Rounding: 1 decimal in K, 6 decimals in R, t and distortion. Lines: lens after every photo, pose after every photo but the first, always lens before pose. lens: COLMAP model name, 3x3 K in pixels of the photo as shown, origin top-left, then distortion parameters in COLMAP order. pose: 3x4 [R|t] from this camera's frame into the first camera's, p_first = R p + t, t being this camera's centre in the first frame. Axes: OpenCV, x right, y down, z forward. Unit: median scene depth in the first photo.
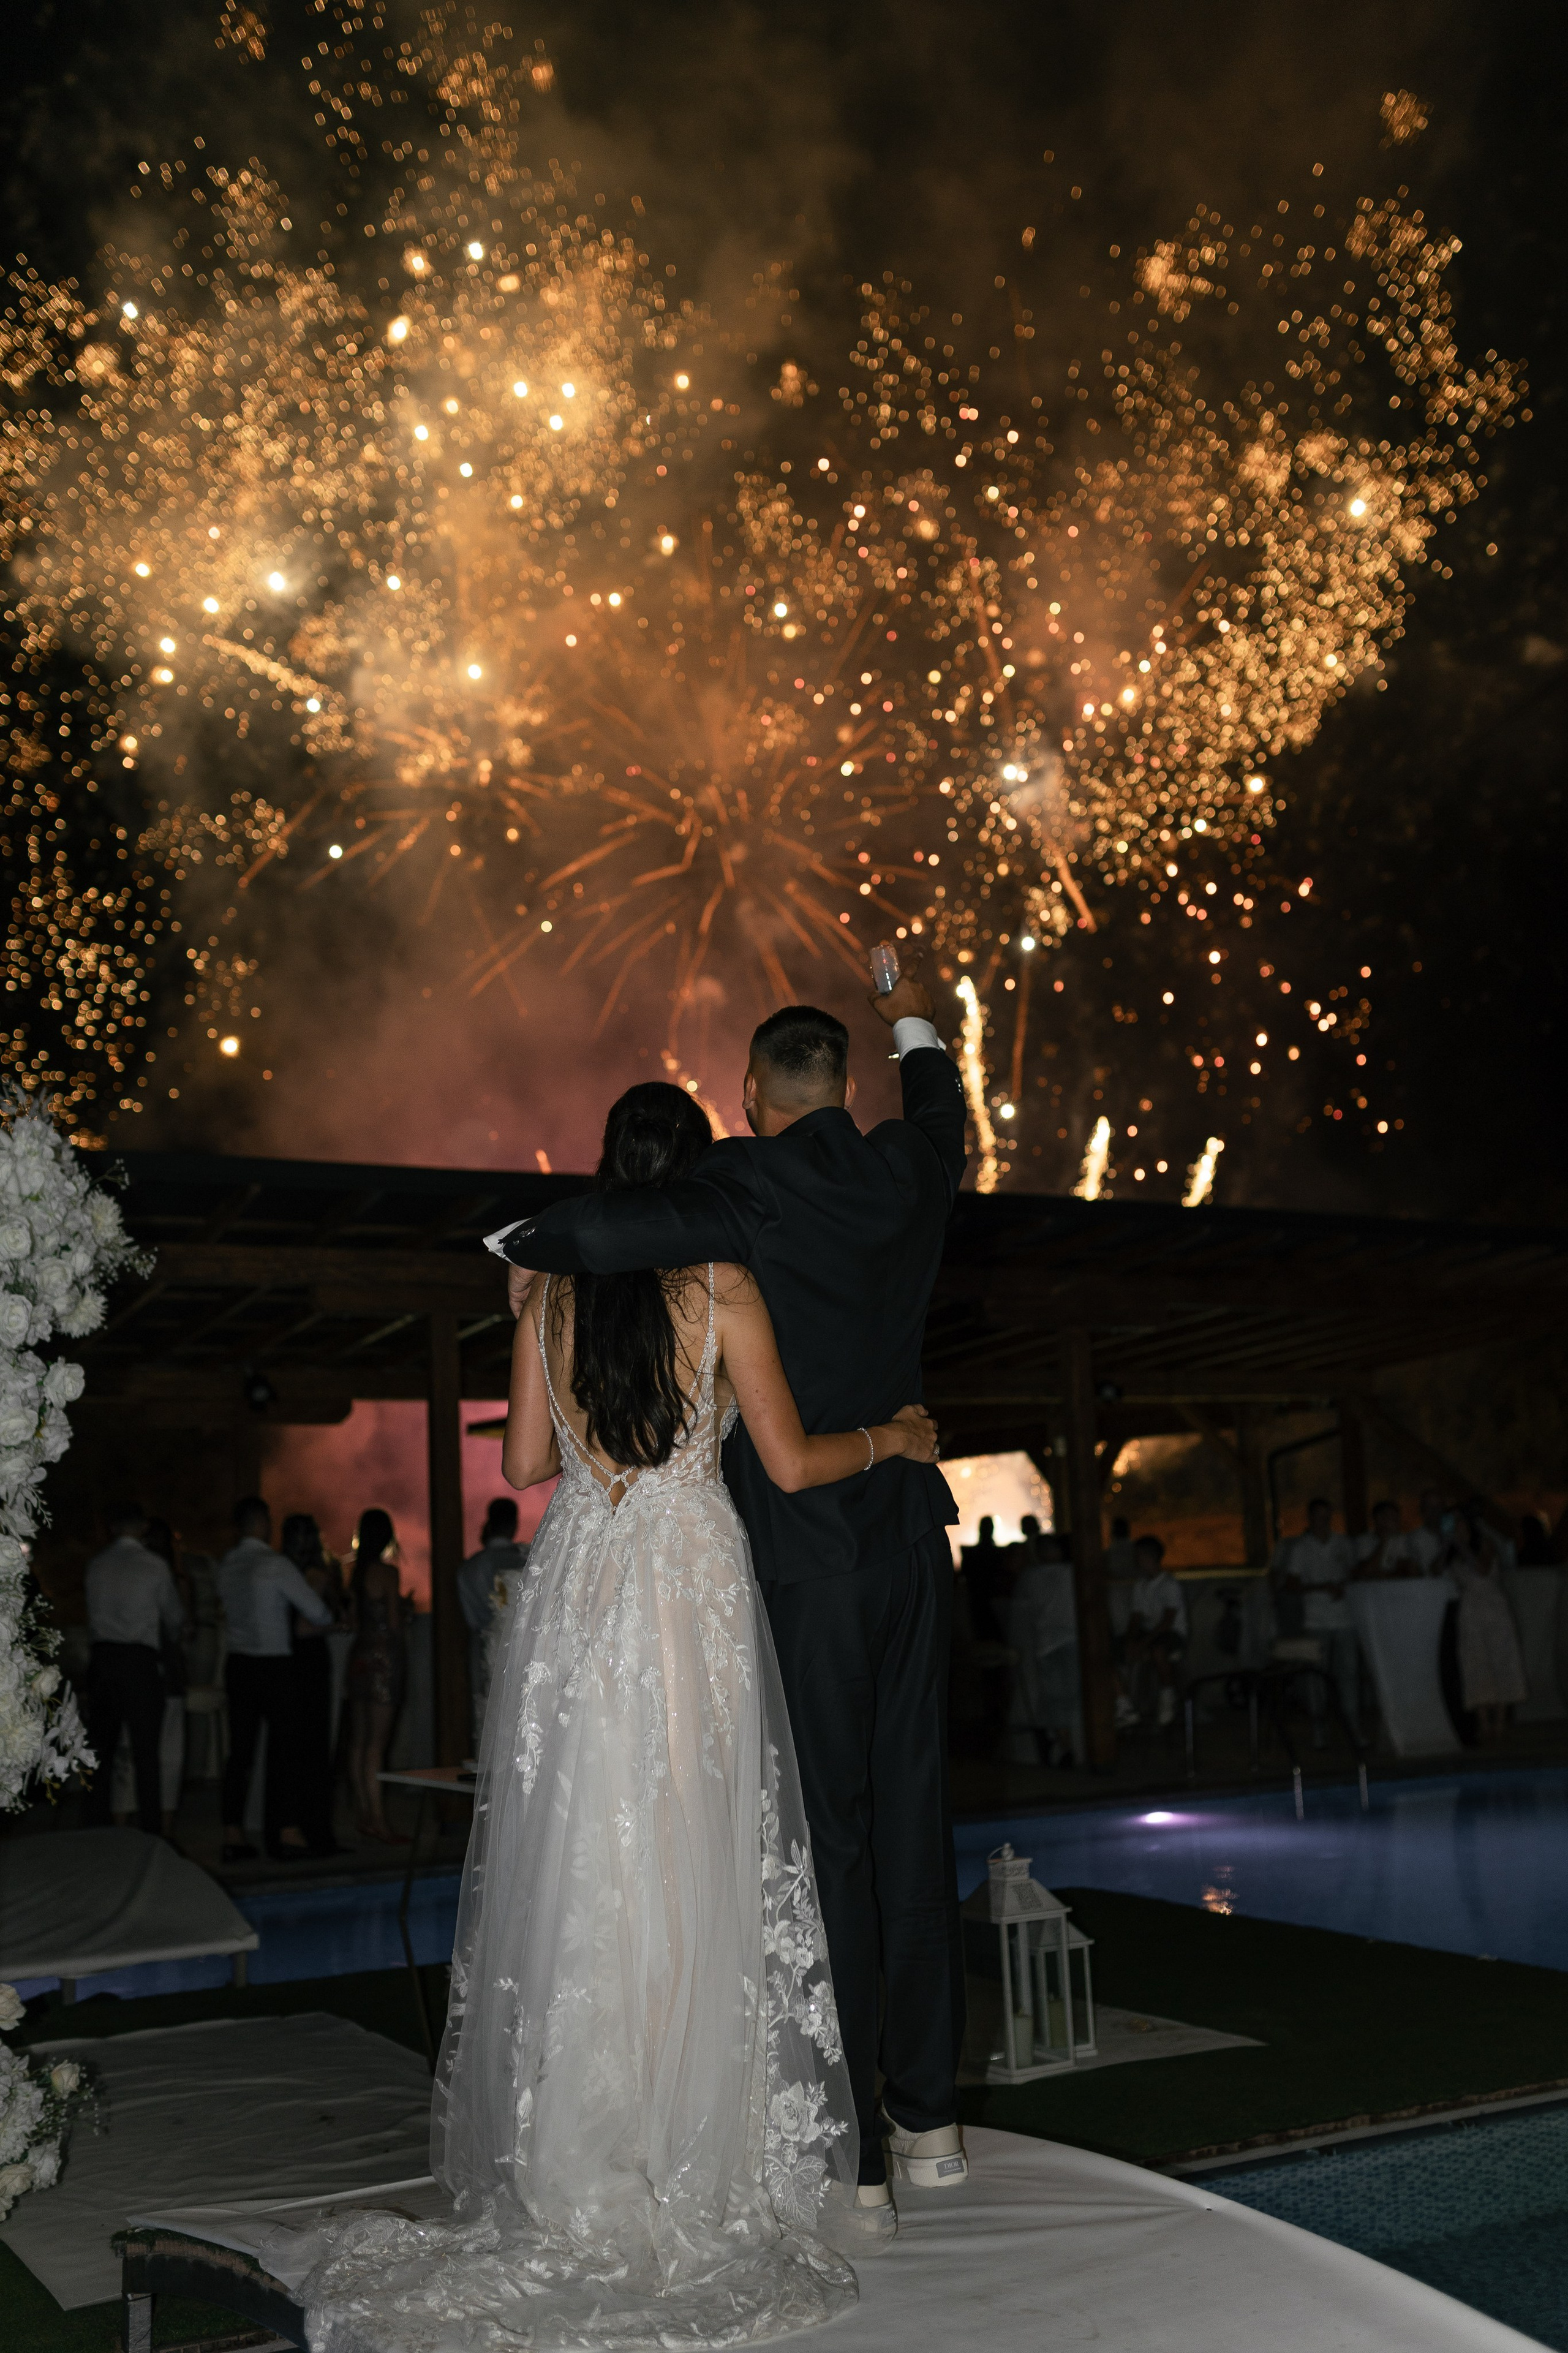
lens RADIAL K [[2341.2, 0, 796.3], [0, 2341.2, 1172.2], [0, 0, 1]] dist [0.001203, 0.009082]
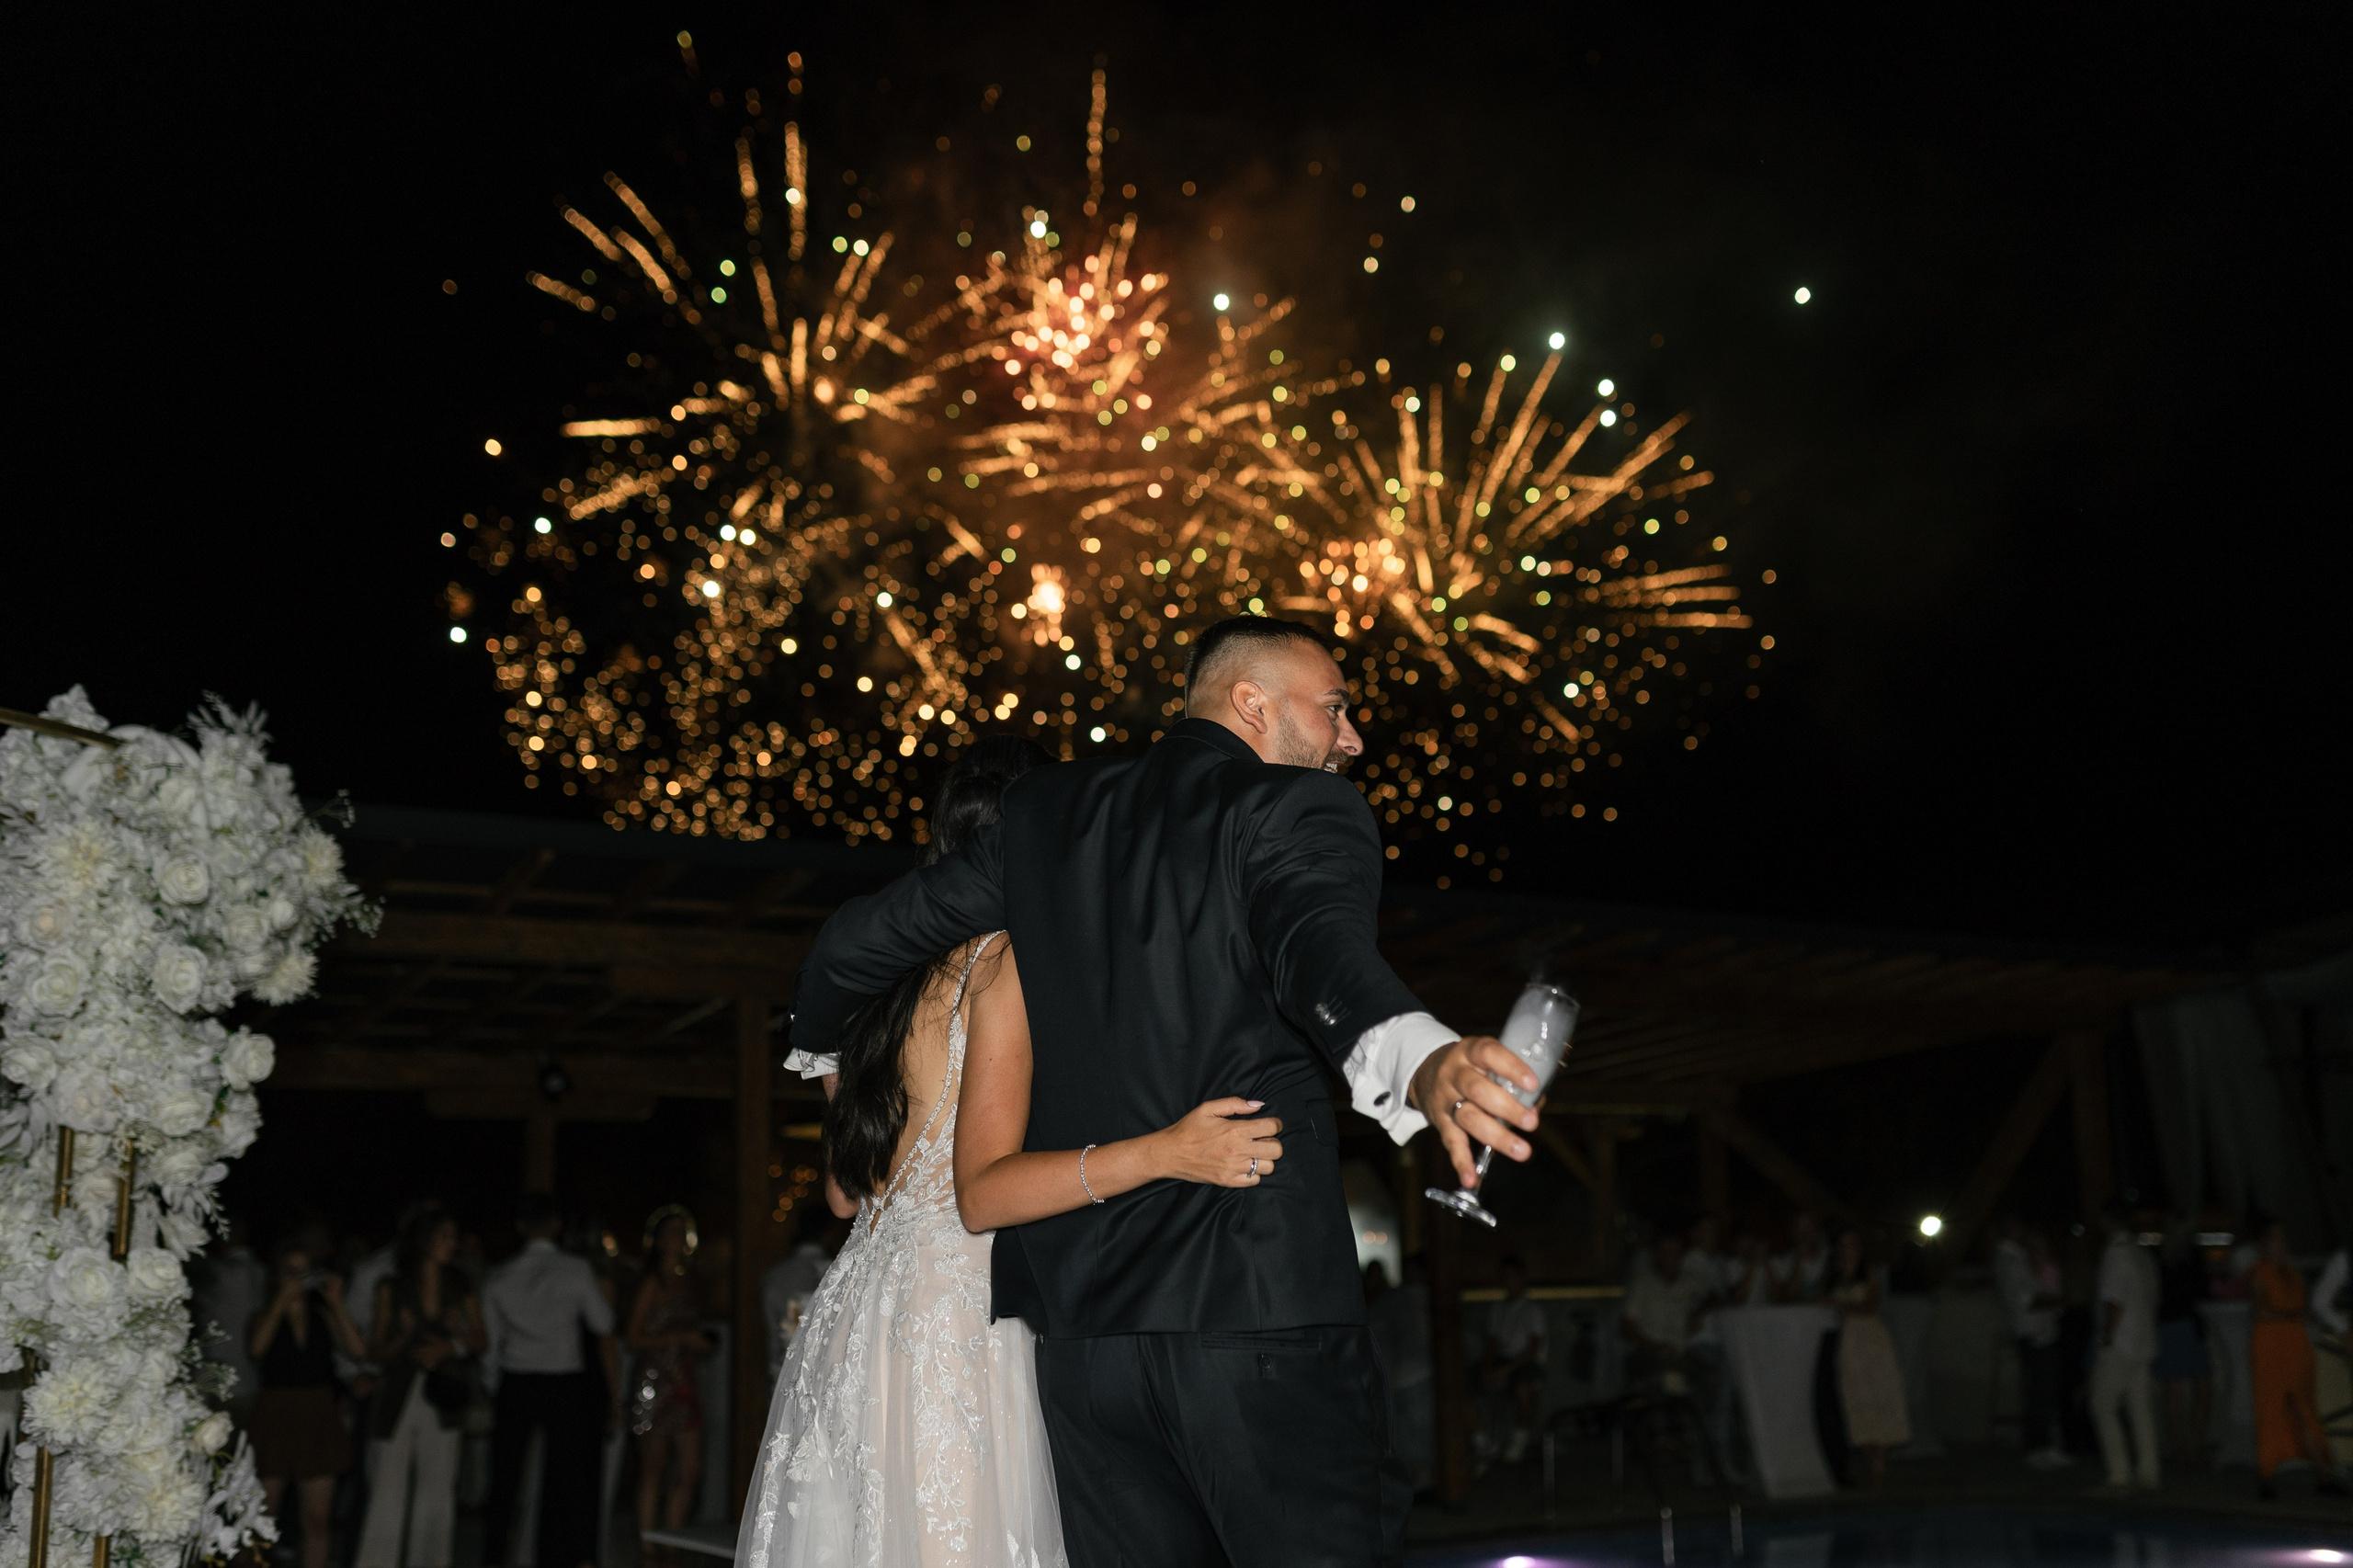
lens RADIAL K [[2341.4, 0, 1211.4], [0, 2341.4, 799.8], [0, 0, 1]] dist [0.001203, 0.009082]
pose [[0.999117, 0.024305, 0.034274, -0.011332], [-0.023194, 0.999203, -0.032472, 0.018675], [-0.035036, 0.031649, 0.998885, 0.174472]]
